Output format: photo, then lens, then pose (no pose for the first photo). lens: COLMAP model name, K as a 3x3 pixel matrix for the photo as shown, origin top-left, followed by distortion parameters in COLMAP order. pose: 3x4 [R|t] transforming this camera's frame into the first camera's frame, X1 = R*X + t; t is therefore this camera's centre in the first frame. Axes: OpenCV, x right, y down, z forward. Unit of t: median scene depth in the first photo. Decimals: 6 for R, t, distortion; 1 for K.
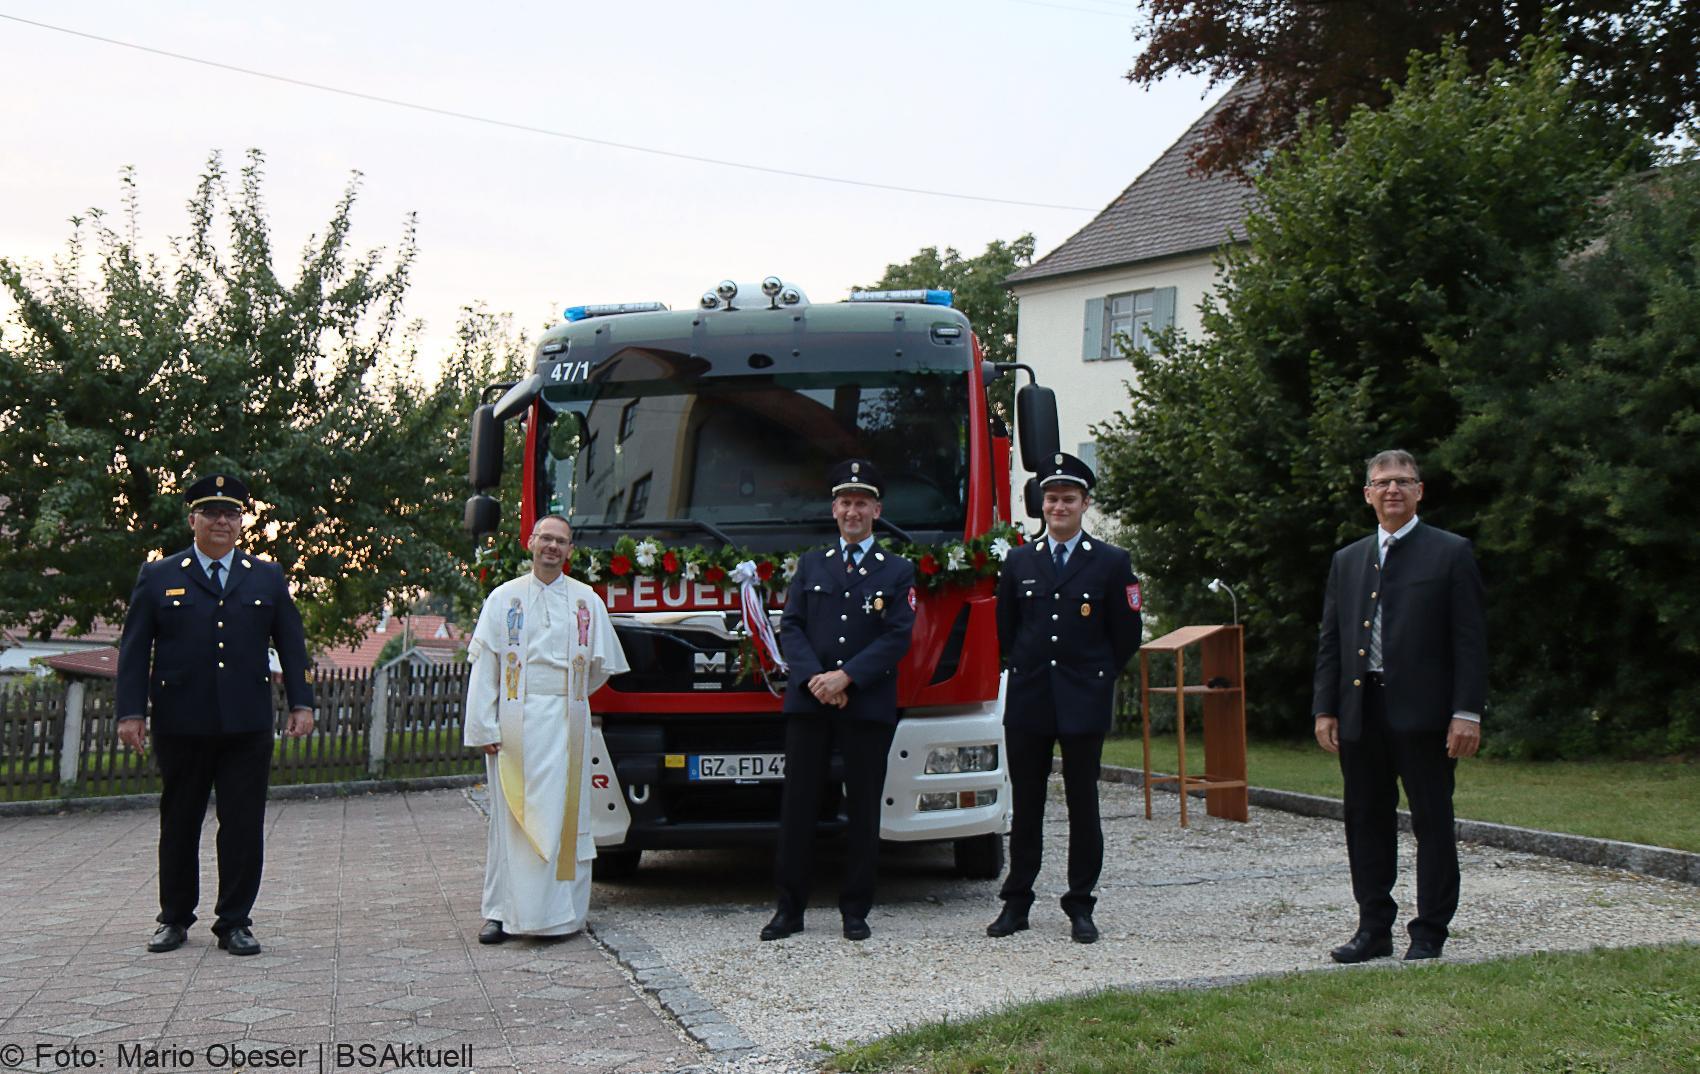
lens RADIAL K [[1483.4, 0, 850.1], [0, 1483.4, 585.2], [0, 0, 1]] dist [0.009892, -0.000880]
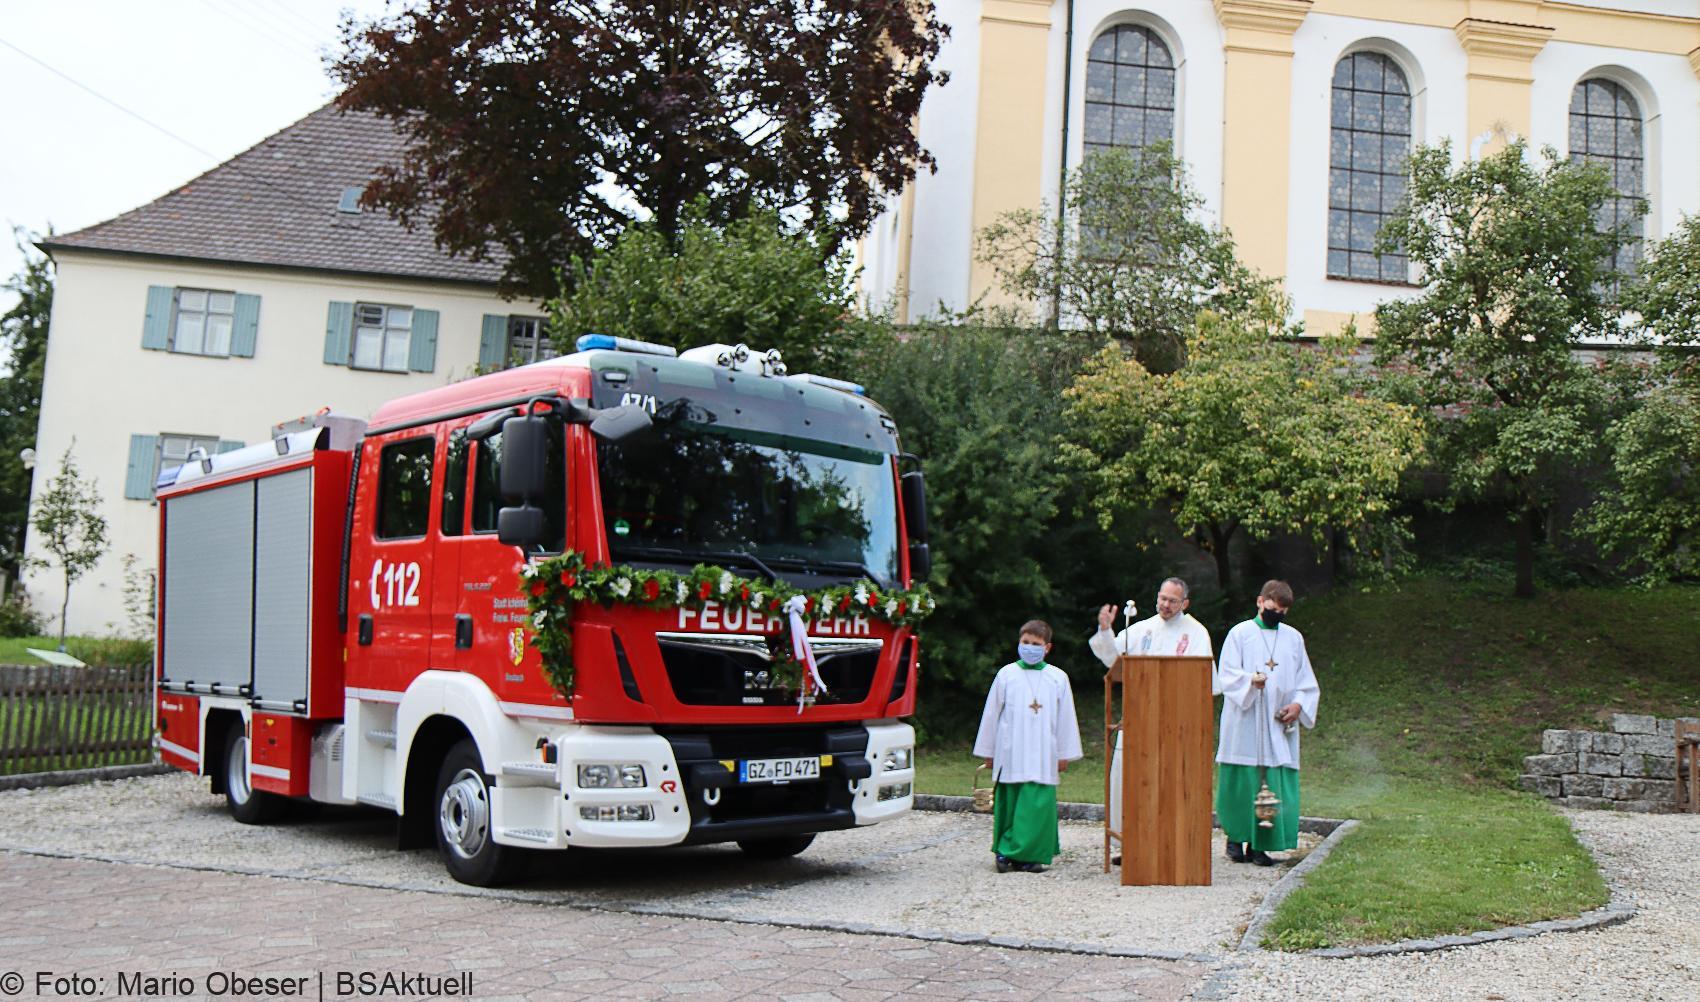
lens RADIAL K [[1386.9, 0, 892.9], [0, 1386.9, 606.8], [0, 0, 1]] dist [-0.012678, 0.020621]
pose [[0.654986, 0.059841, 0.753268, -0.755219], [-0.065603, 0.997599, -0.022207, 0.011015], [-0.752788, -0.034872, 0.657339, 0.190790]]
